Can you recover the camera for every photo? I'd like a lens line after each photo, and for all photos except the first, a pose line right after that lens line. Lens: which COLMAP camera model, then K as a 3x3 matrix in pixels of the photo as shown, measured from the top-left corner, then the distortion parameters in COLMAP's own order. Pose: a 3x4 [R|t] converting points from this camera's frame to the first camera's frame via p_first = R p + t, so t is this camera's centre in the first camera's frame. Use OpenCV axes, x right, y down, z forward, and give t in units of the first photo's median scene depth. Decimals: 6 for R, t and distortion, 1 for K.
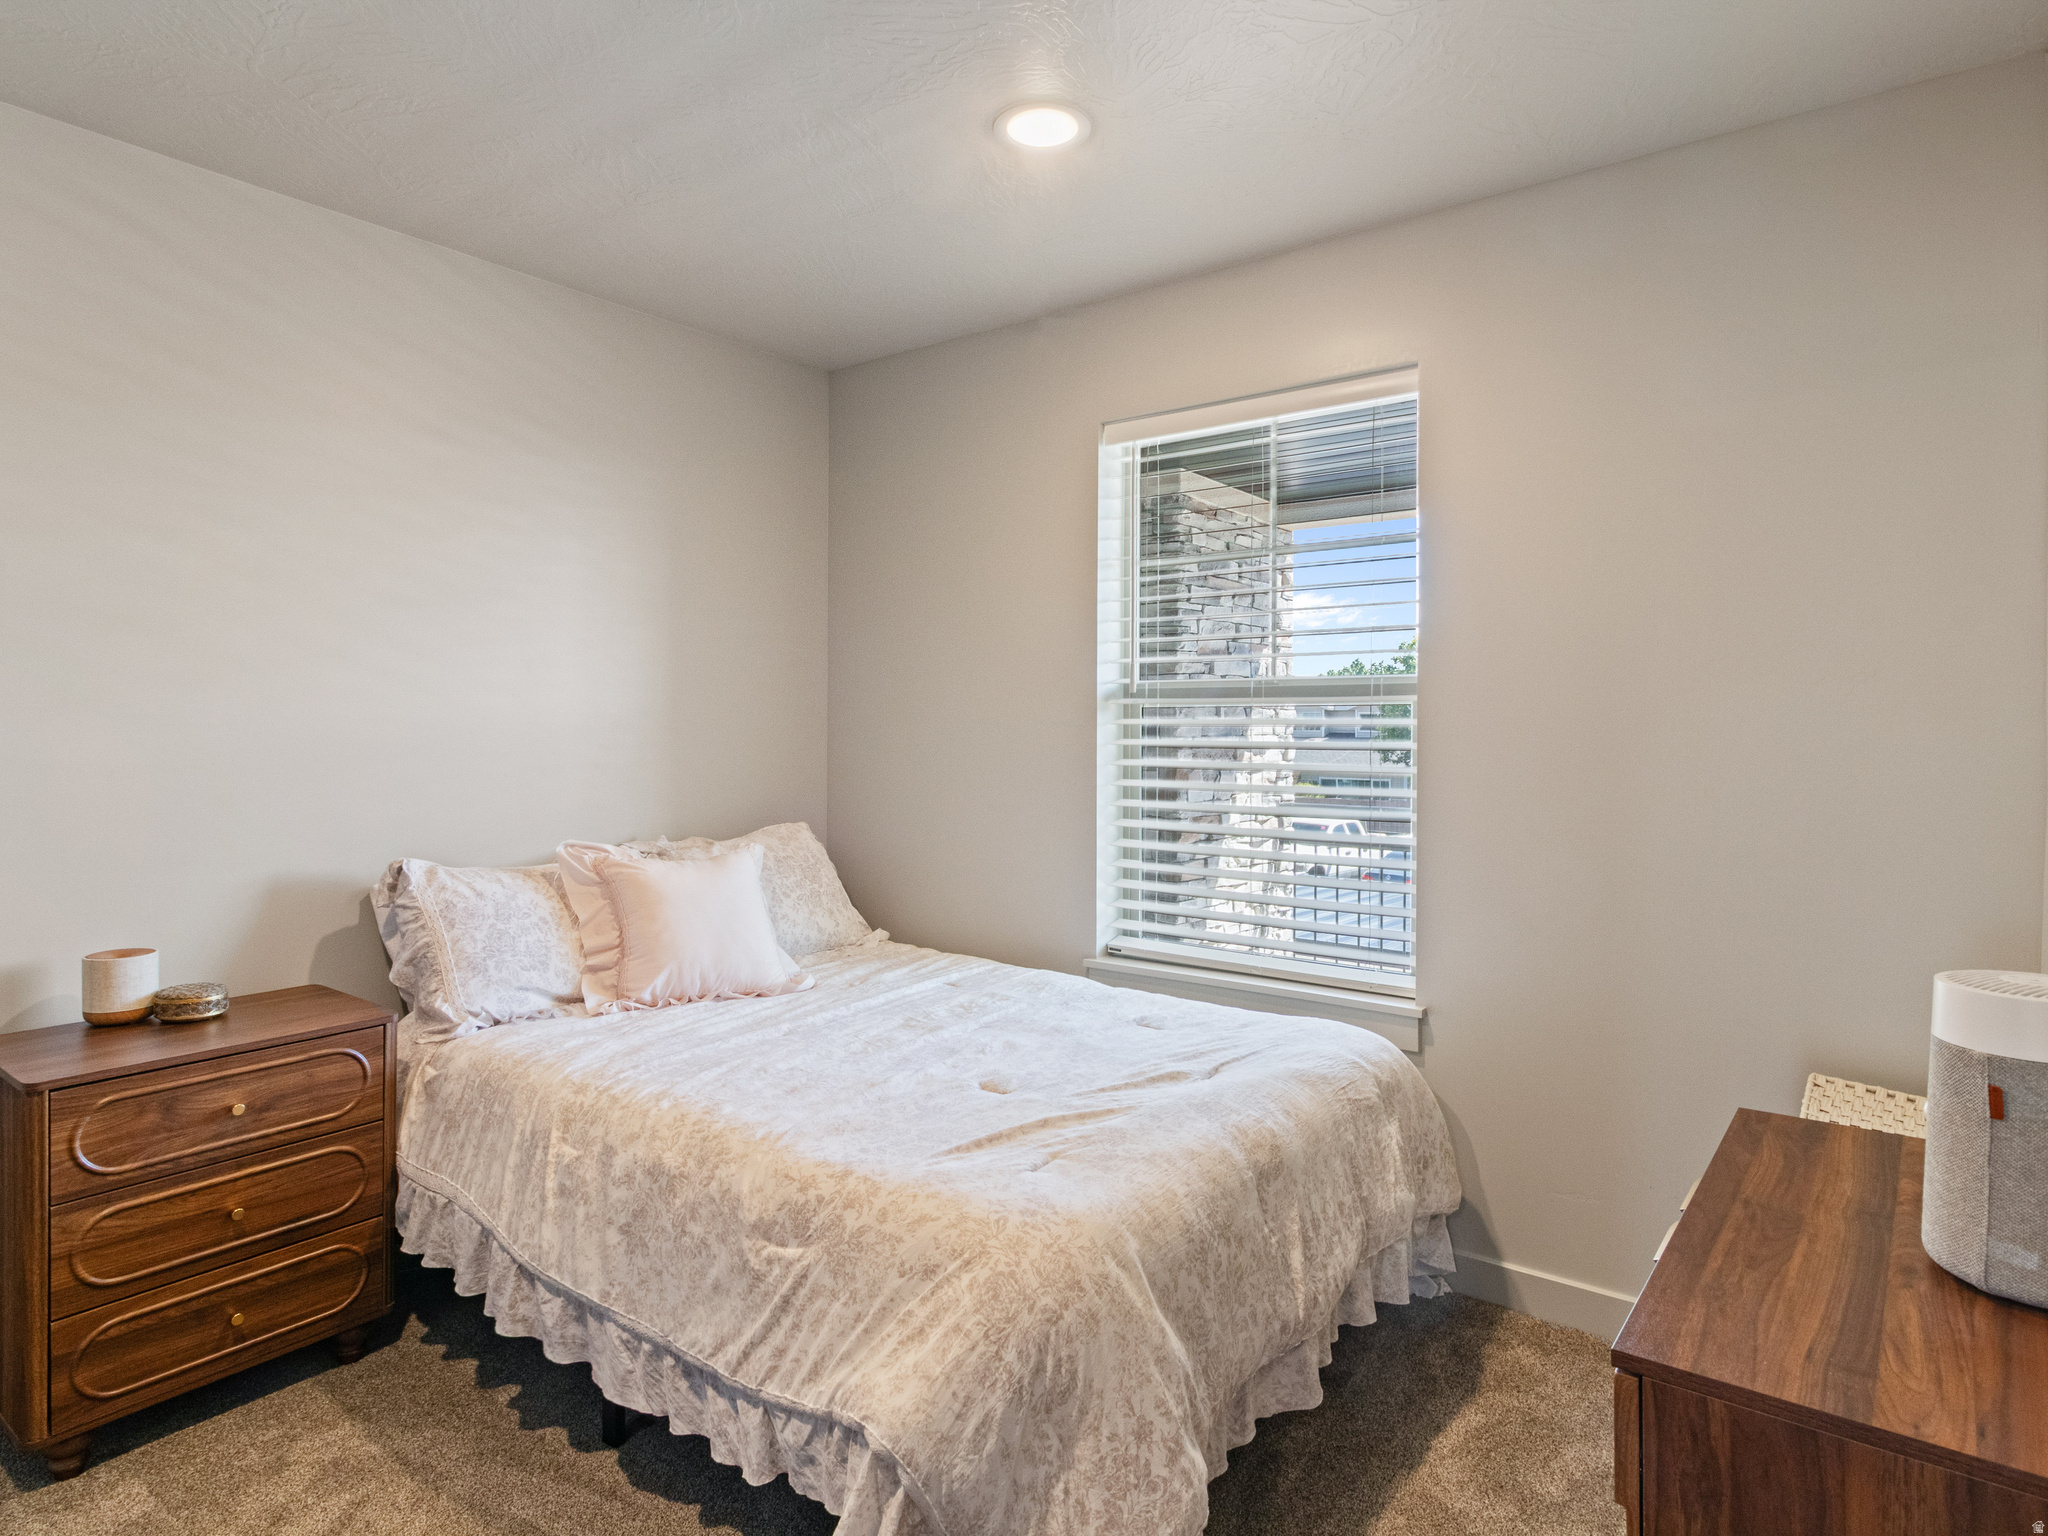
lens RADIAL K [[1166.0, 0, 1033.4], [0, 1166.0, 739.4], [0, 0, 1]] dist [-0.001716, -0.000674]
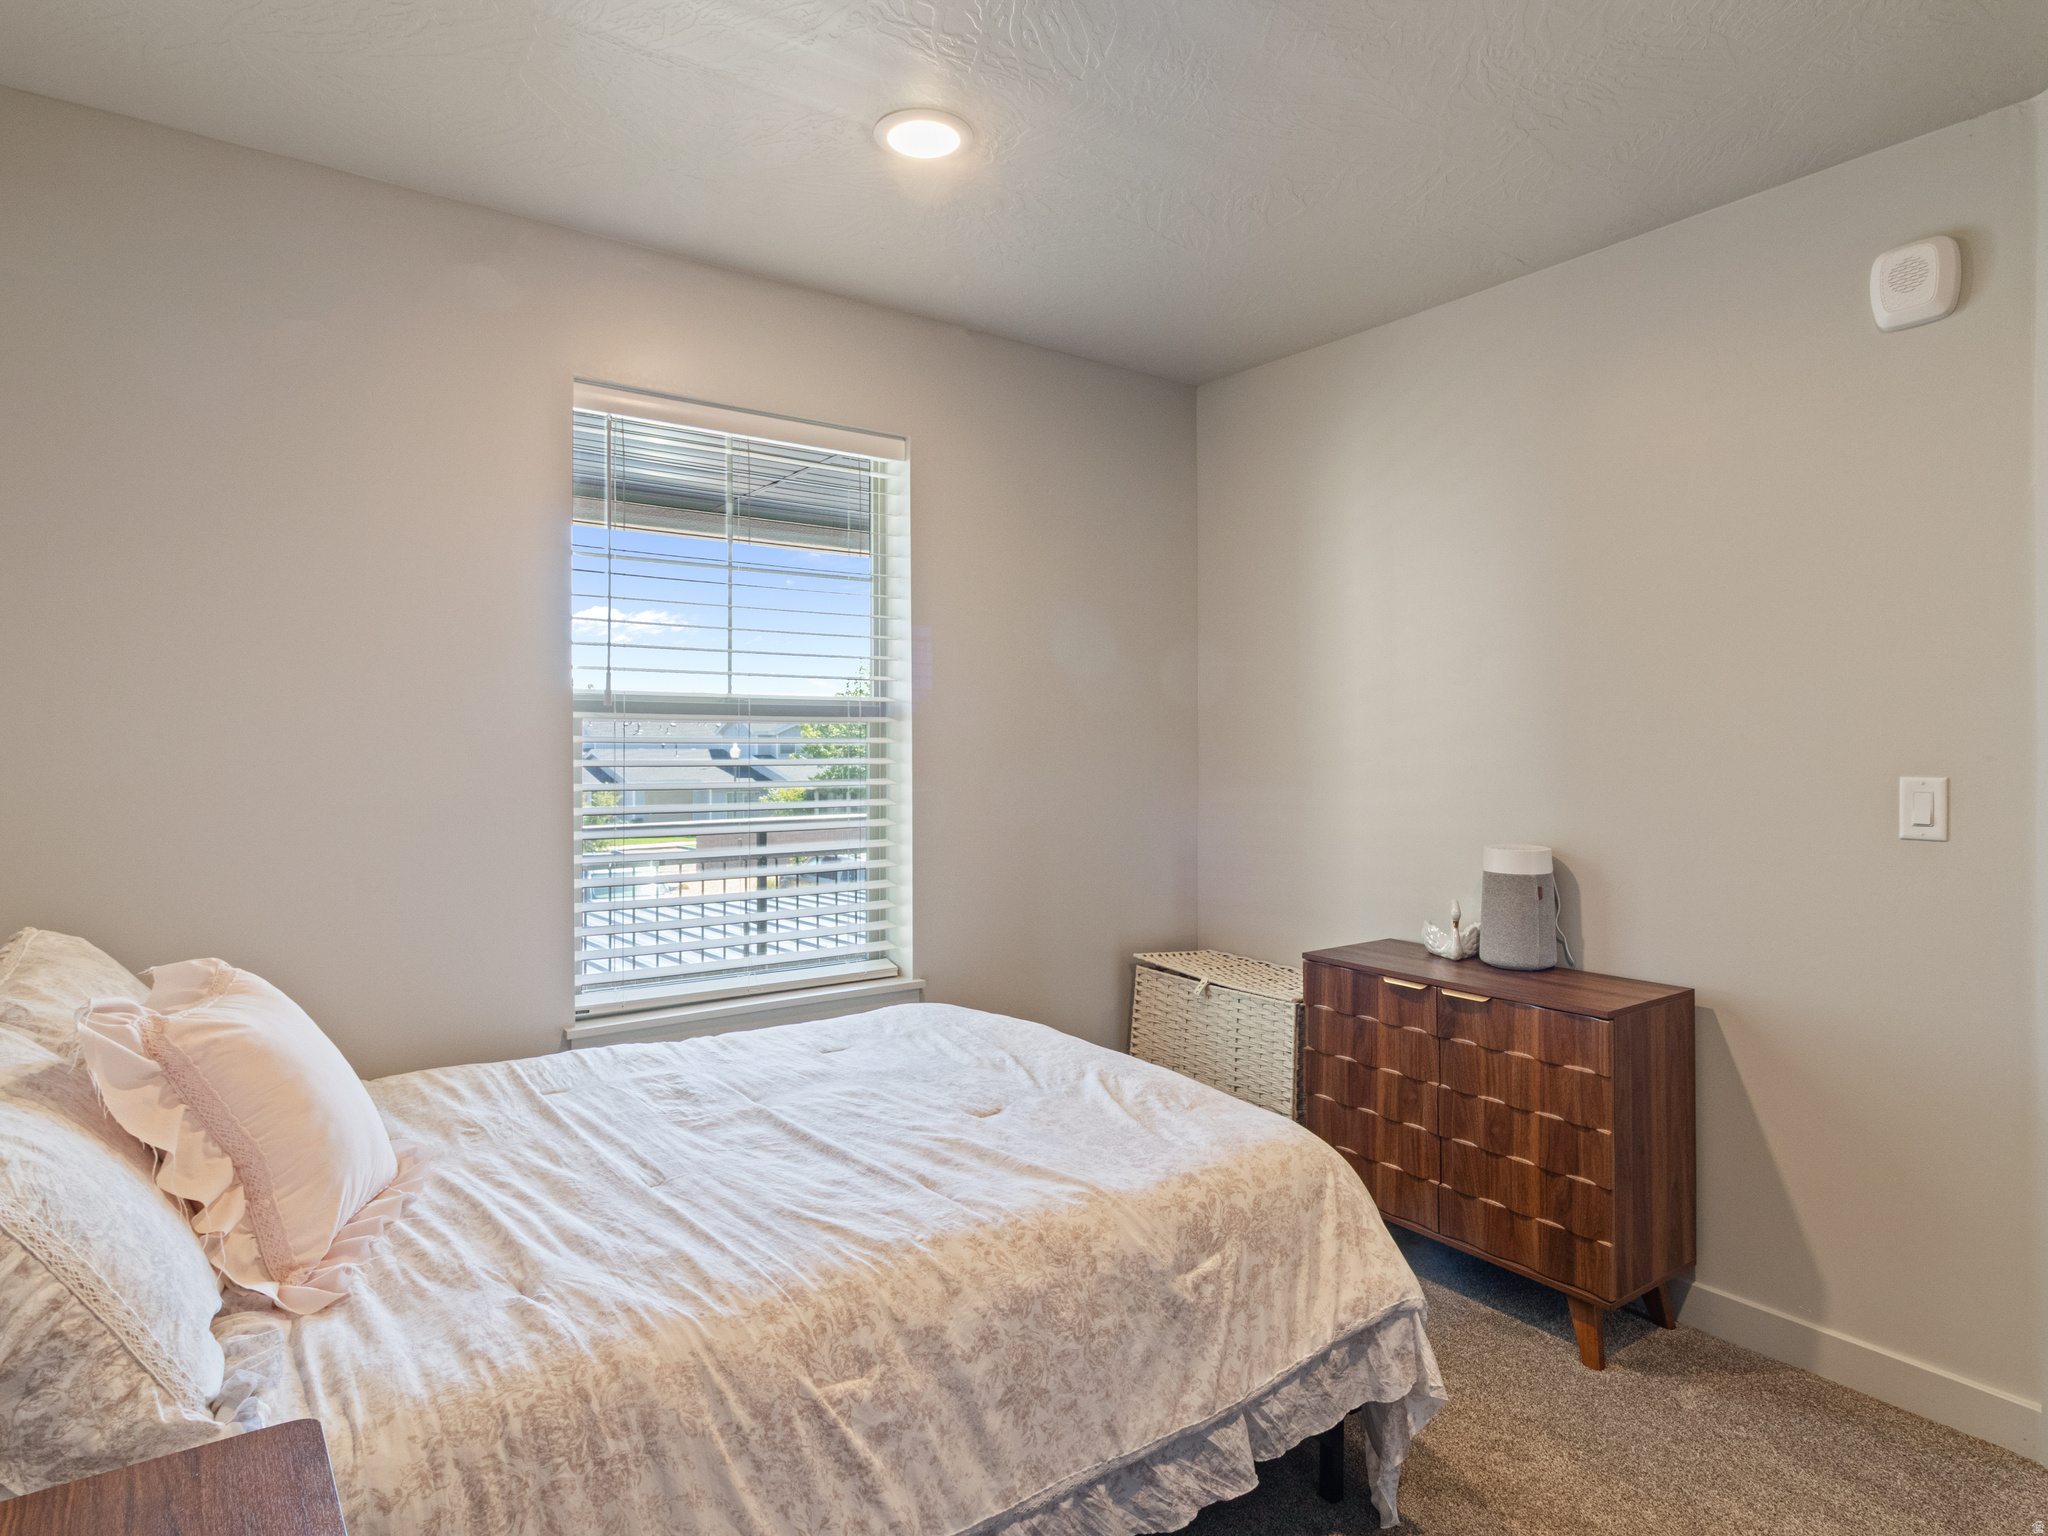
lens RADIAL K [[1166.0, 0, 1033.4], [0, 1166.0, 739.4], [0, 0, 1]] dist [-0.001716, -0.000674]
pose [[0.279960, -0.003719, 0.960004, -1.052165], [0.009388, 0.999955, 0.001137, -0.020028], [-0.959966, 0.008694, 0.279983, 0.733639]]
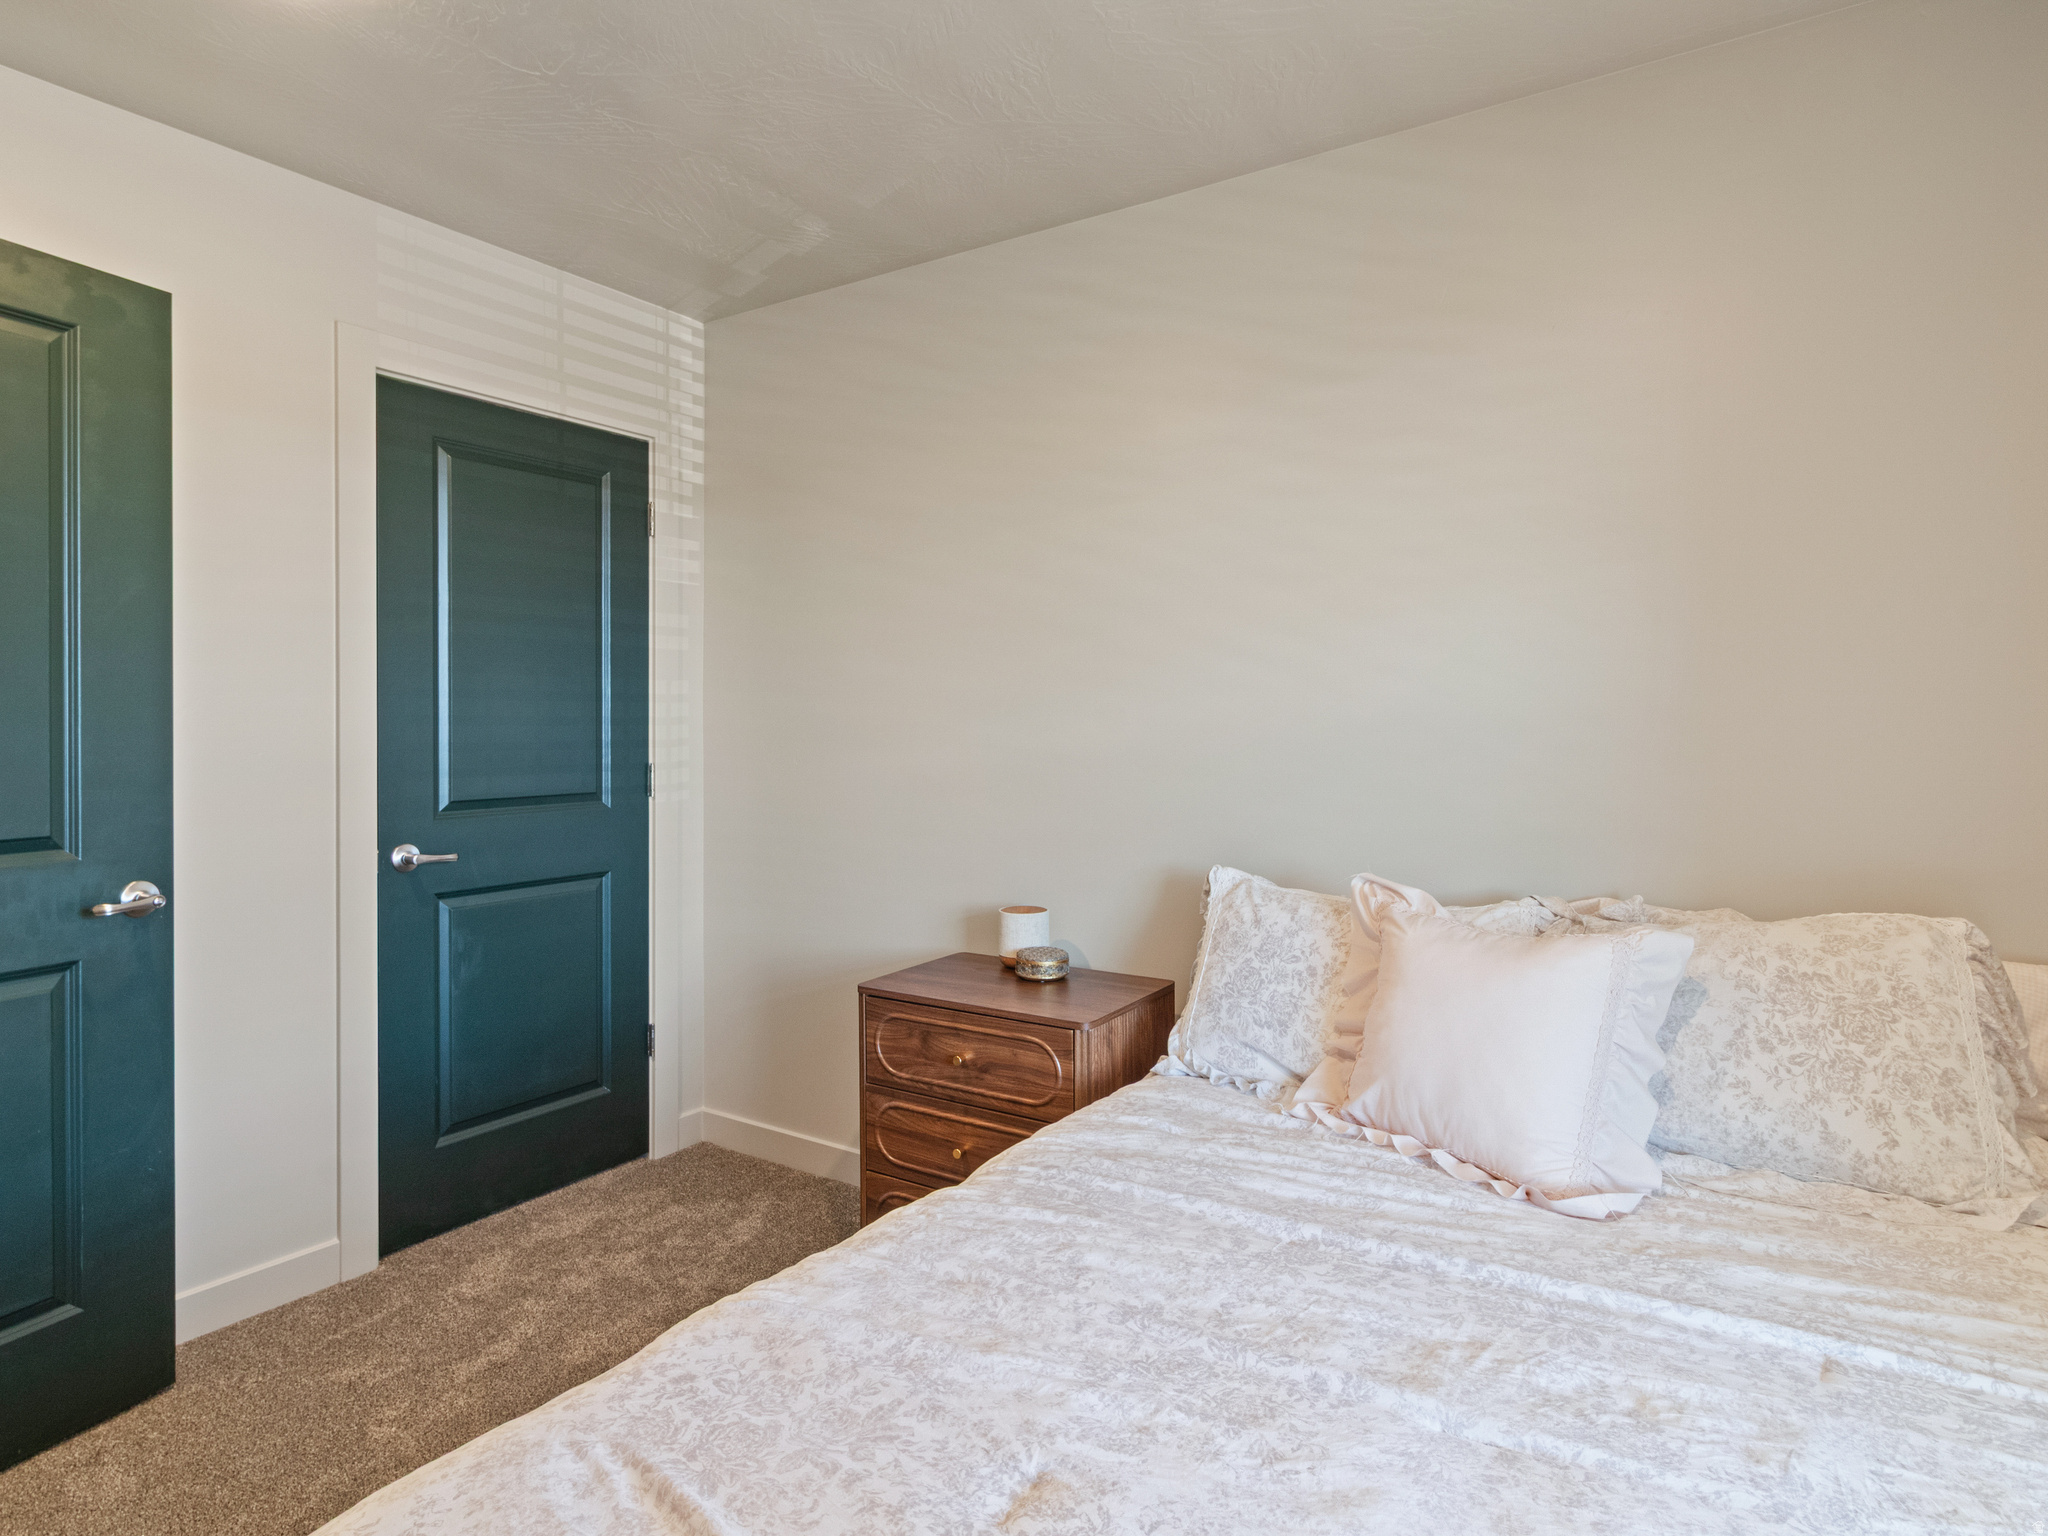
lens RADIAL K [[1153.7, 0, 1004.1], [0, 1153.7, 795.8], [0, 0, 1]] dist [0.001146, -0.001077]
pose [[0.072132, 0.062222, -0.995452, 0.429574], [-0.017083, 0.997983, 0.061142, -0.002927], [0.997249, 0.012595, 0.073050, 1.029821]]
